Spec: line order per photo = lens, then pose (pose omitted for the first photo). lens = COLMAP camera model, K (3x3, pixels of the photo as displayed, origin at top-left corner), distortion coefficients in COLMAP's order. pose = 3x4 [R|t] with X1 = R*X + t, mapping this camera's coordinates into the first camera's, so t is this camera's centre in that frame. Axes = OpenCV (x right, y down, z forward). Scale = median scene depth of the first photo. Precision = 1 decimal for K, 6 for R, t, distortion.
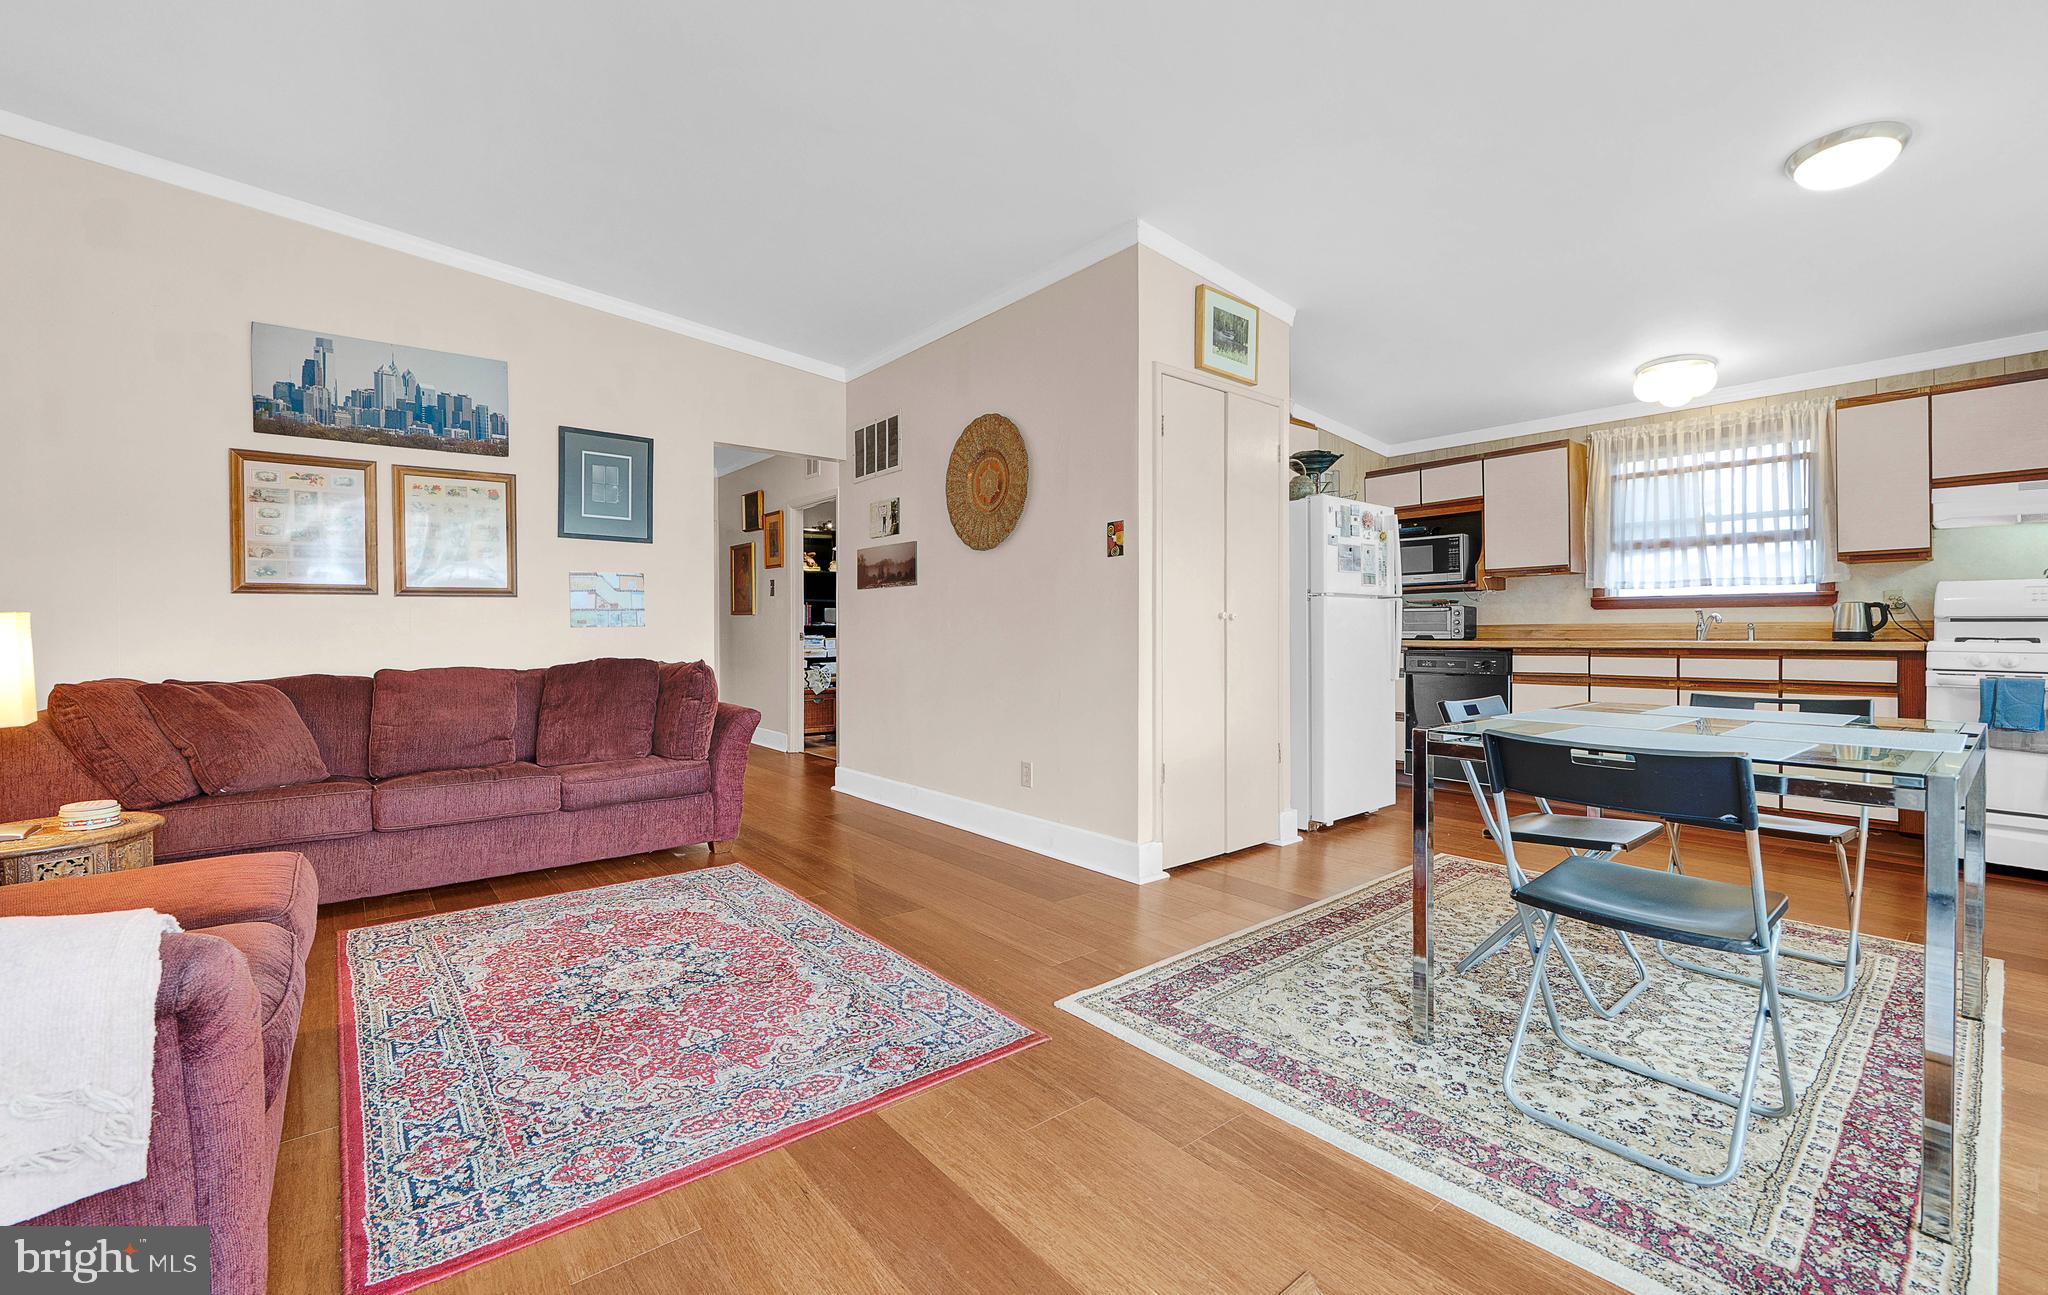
lens RADIAL K [[823.4, 0, 1000.7], [0, 823.4, 633.1], [0, 0, 1]] dist [-0.007114, -0.000107]
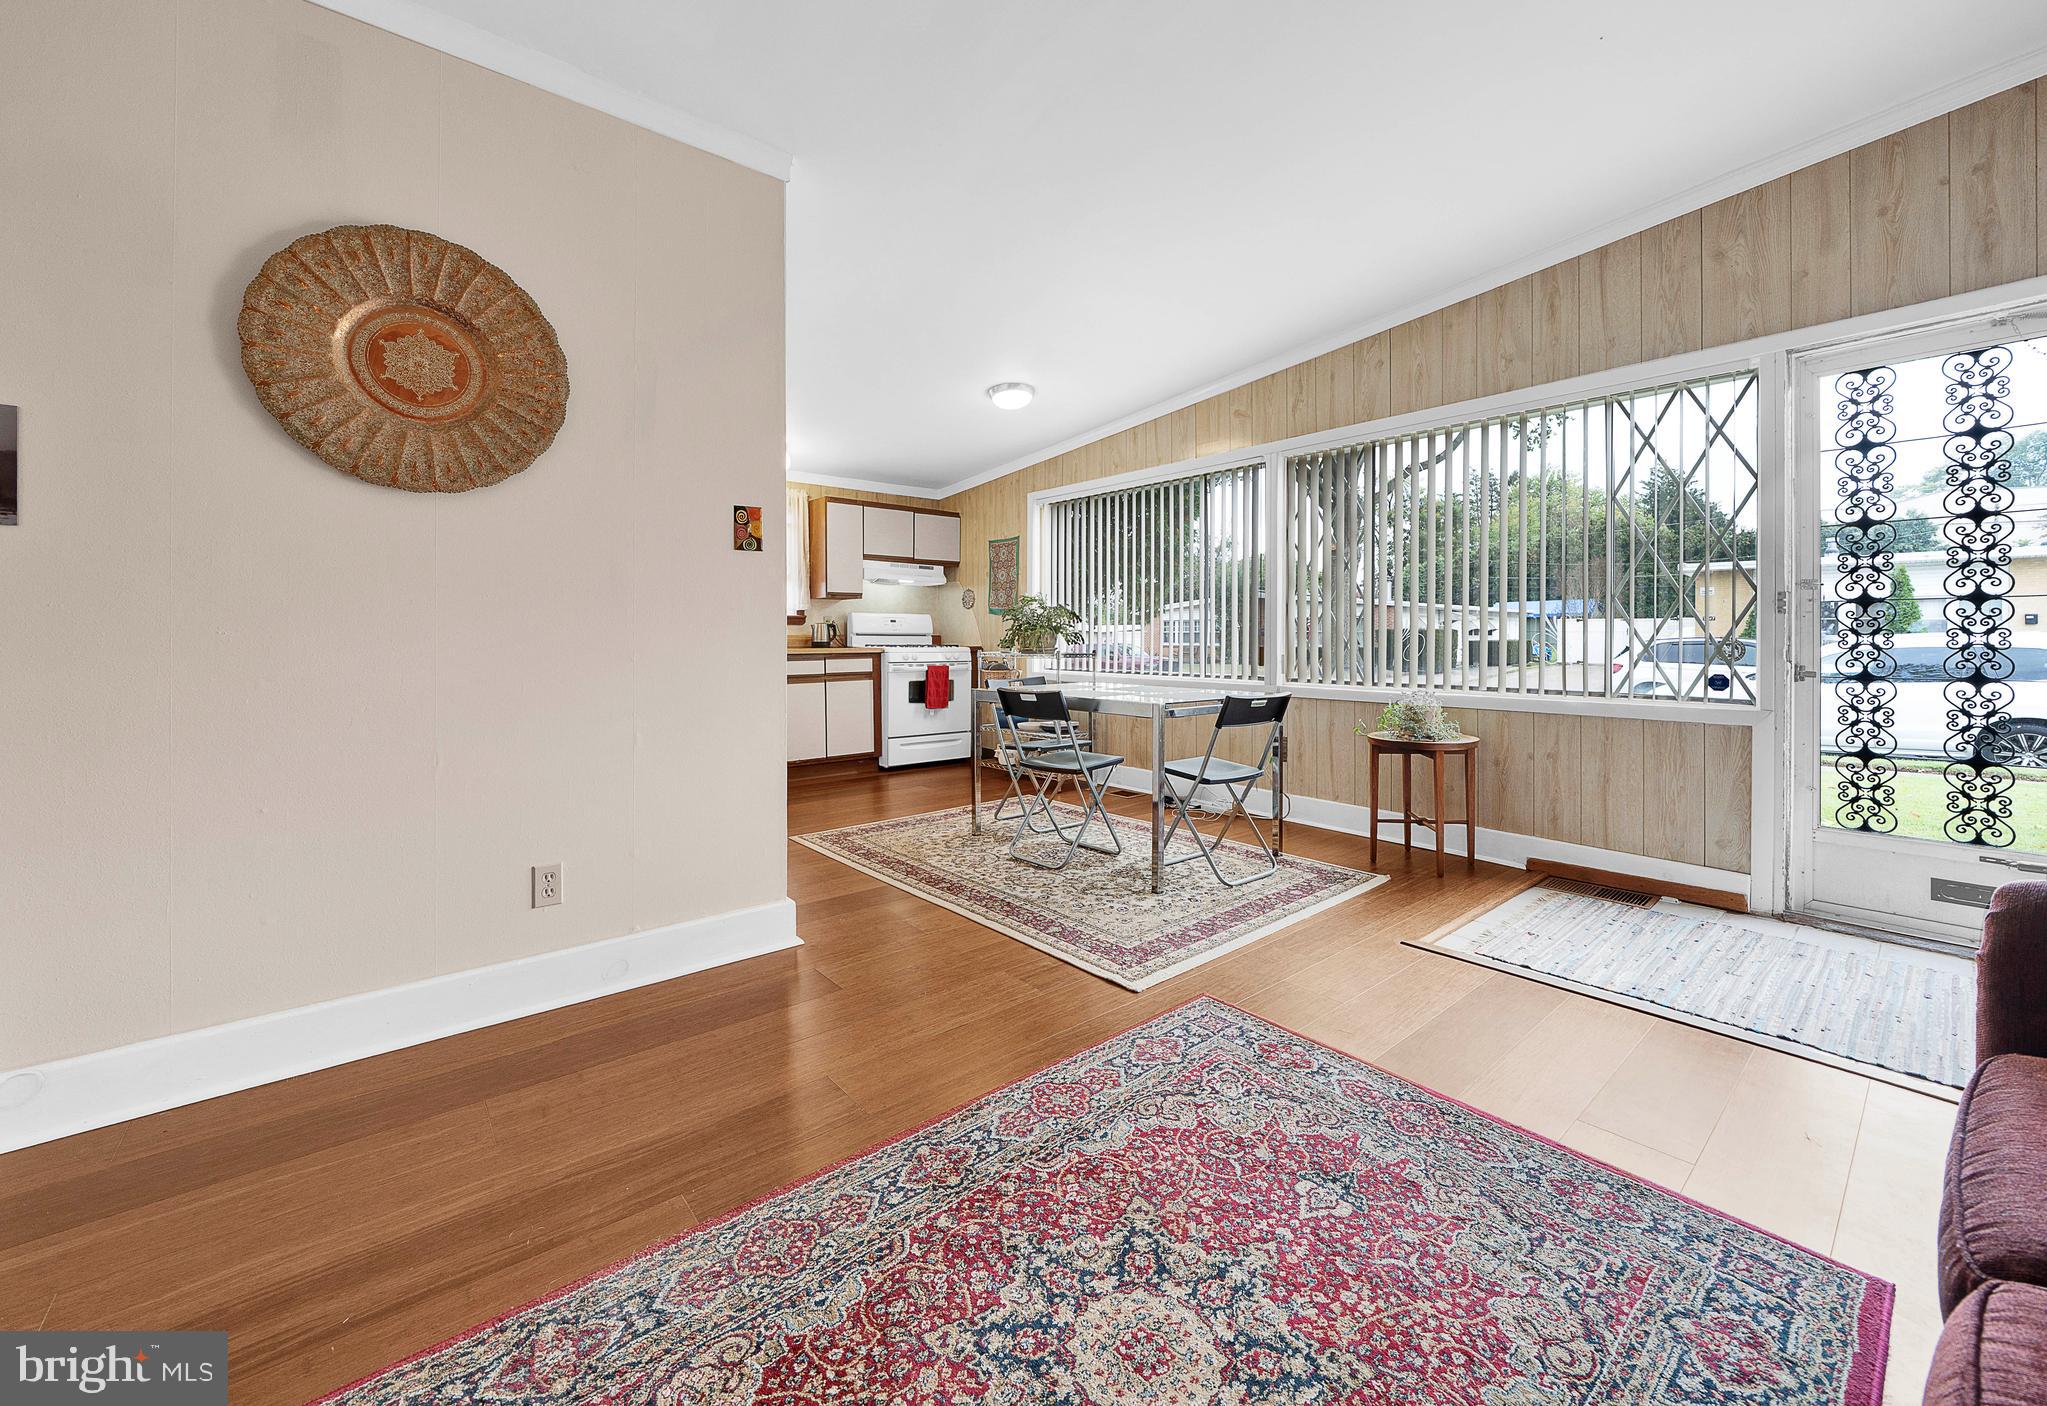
lens RADIAL K [[798.1, 0, 1036.0], [0, 798.1, 641.5], [0, 0, 1]] dist [-0.007575, 0.000154]
pose [[-0.021019, -0.004384, 0.999769, -0.583784], [0.004679, 0.999979, 0.004483, -0.007717], [-0.999768, 0.004772, -0.020998, 0.691047]]
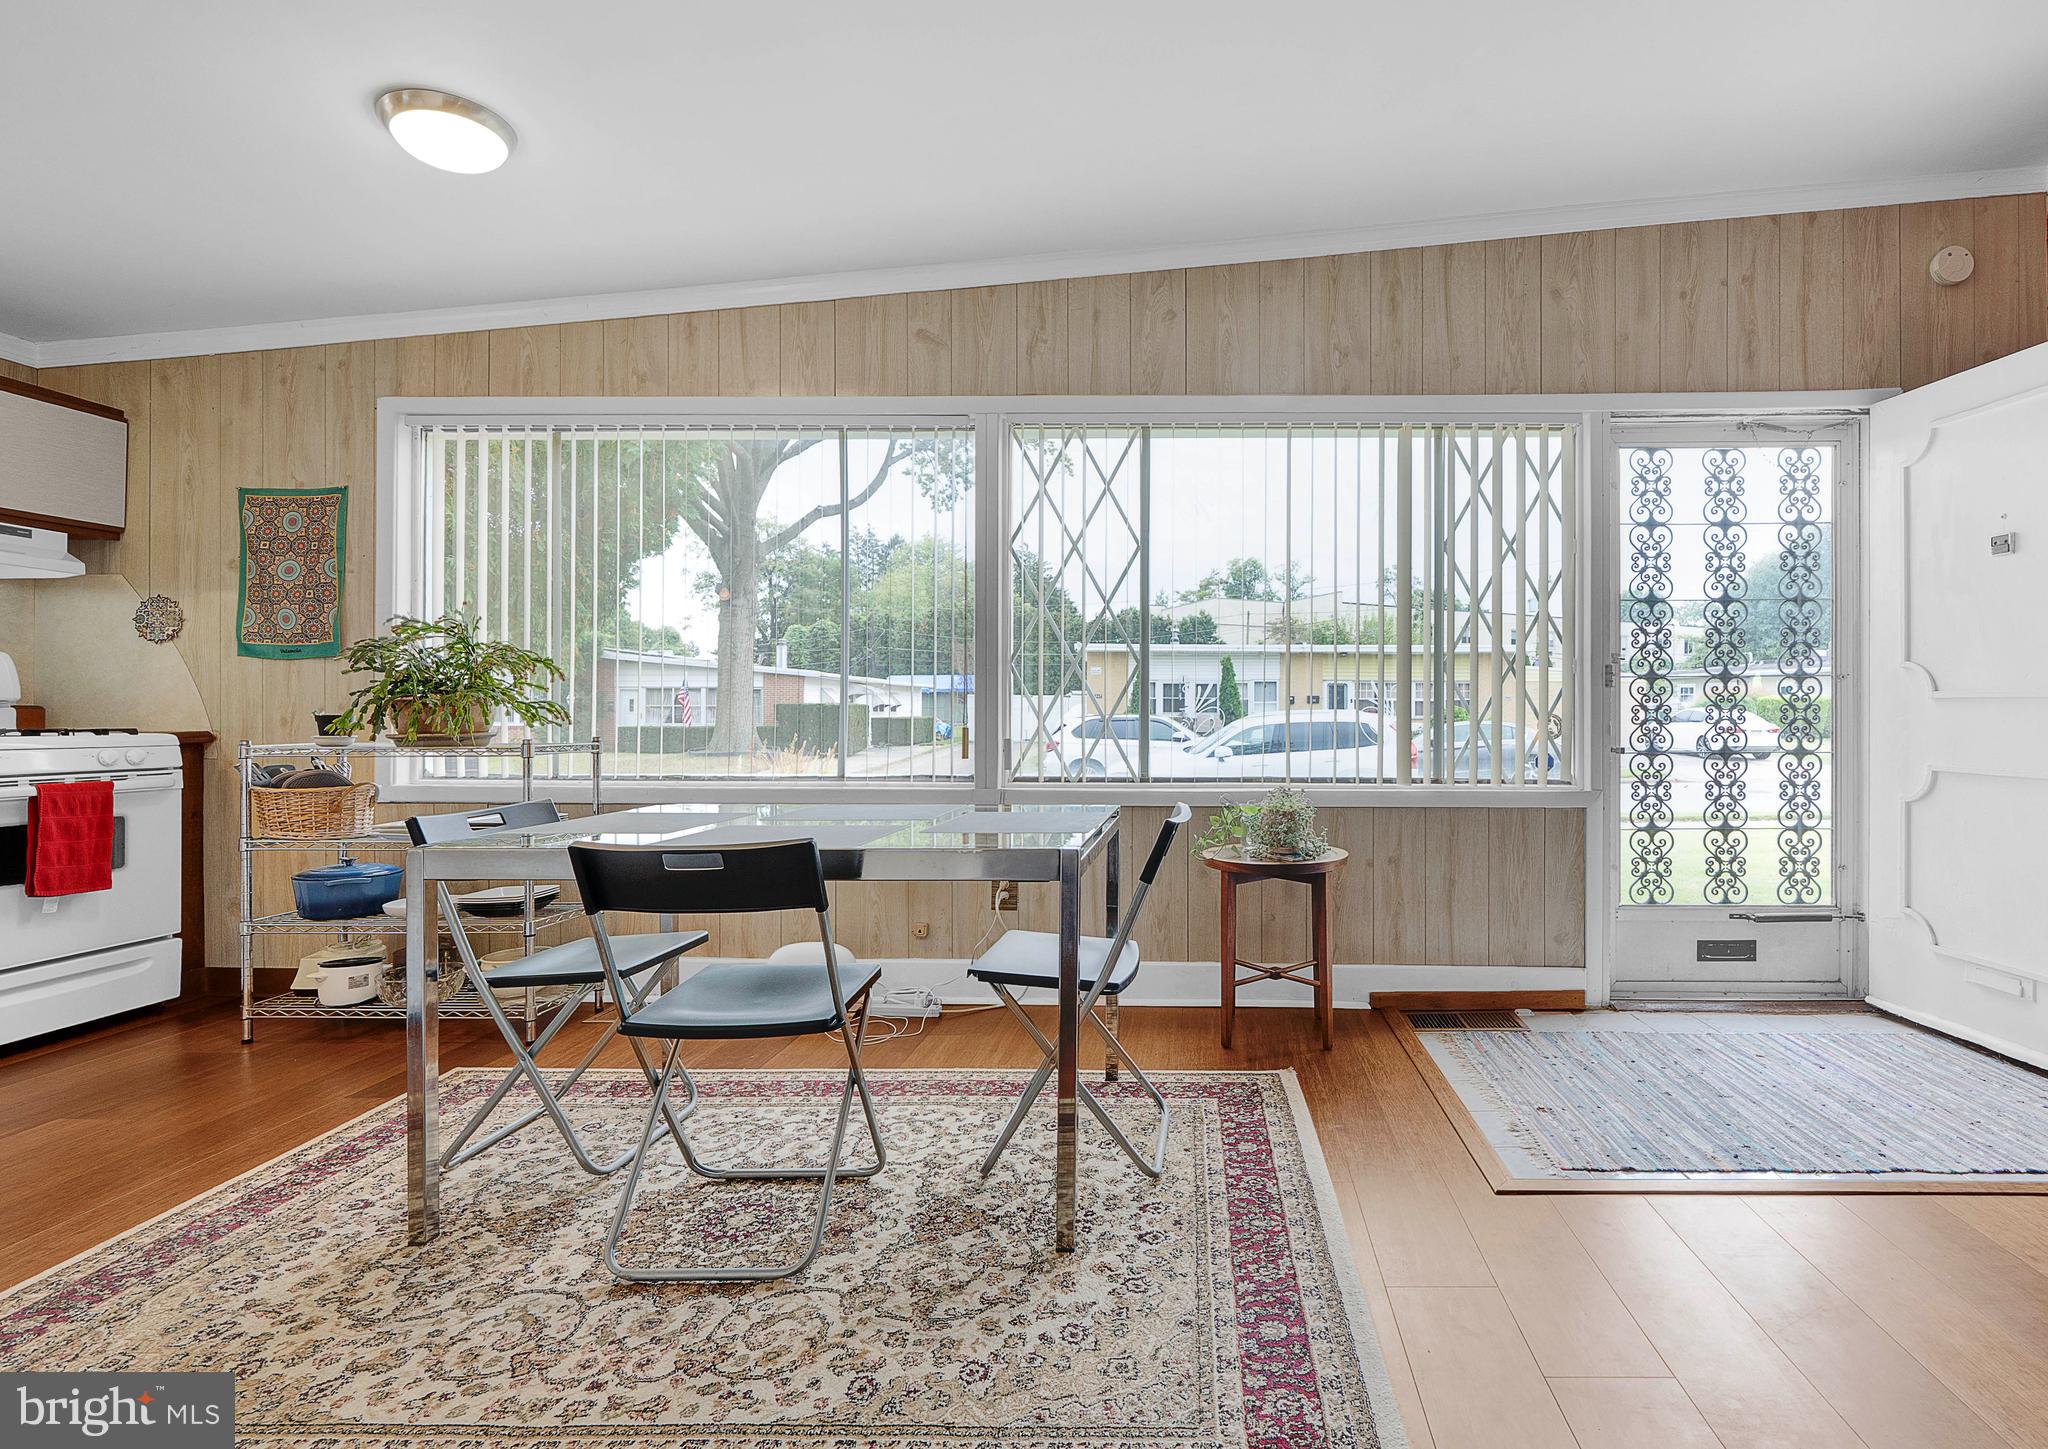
lens RADIAL K [[949.2, 0, 1190.6], [0, 949.2, 714.9], [0, 0, 1]] dist [-0.004631, -0.000350]
pose [[-0.768950, -0.000464, 0.639309, -0.082837], [0.002185, 0.999992, 0.003354, -0.006318], [-0.639305, 0.003976, -0.768943, 0.875724]]
